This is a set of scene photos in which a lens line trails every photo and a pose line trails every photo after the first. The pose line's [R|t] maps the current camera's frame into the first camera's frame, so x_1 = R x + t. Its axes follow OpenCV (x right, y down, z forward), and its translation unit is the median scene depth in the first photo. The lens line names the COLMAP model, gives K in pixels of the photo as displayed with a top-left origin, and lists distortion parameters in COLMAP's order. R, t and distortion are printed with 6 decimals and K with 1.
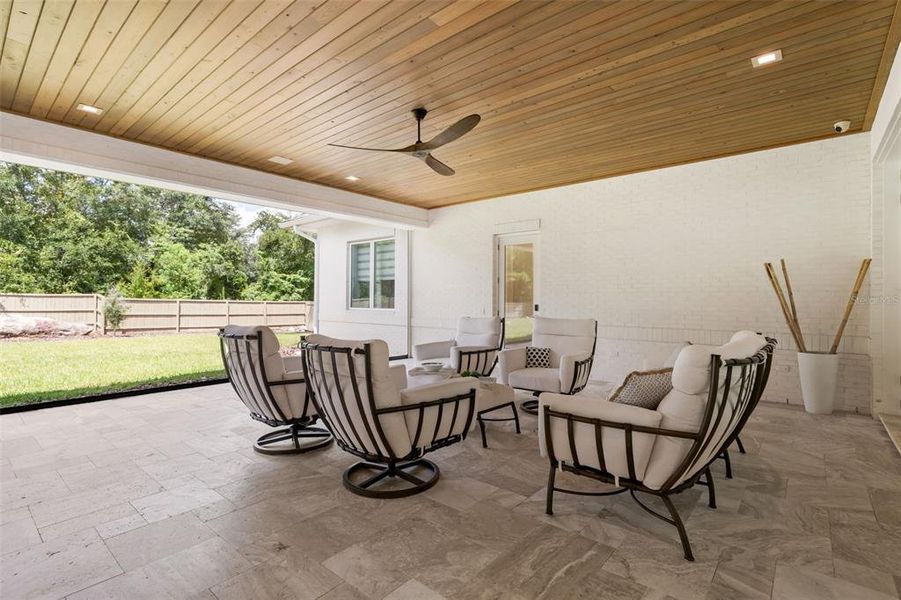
lens RADIAL K [[413.9, 0, 451.9], [0, 413.9, 296.9], [0, 0, 1]] dist [-0.002012, -0.000593]
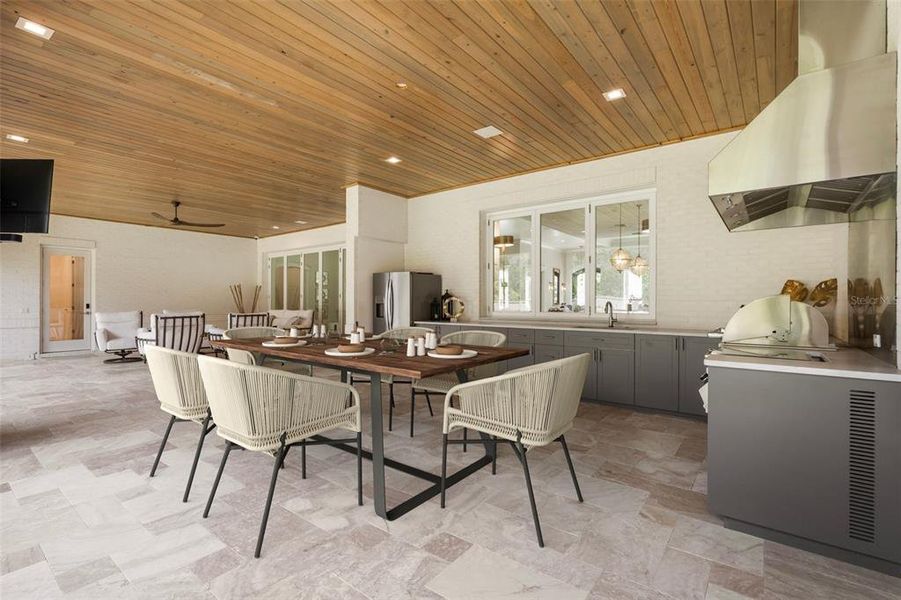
lens RADIAL K [[413.9, 0, 451.9], [0, 413.9, 296.9], [0, 0, 1]] dist [-0.002012, -0.000593]
pose [[-0.044768, 0.008868, 0.998958, -2.059415], [-0.007144, 0.999932, -0.009197, 0.002380], [-0.998972, -0.007548, -0.044701, -0.199385]]
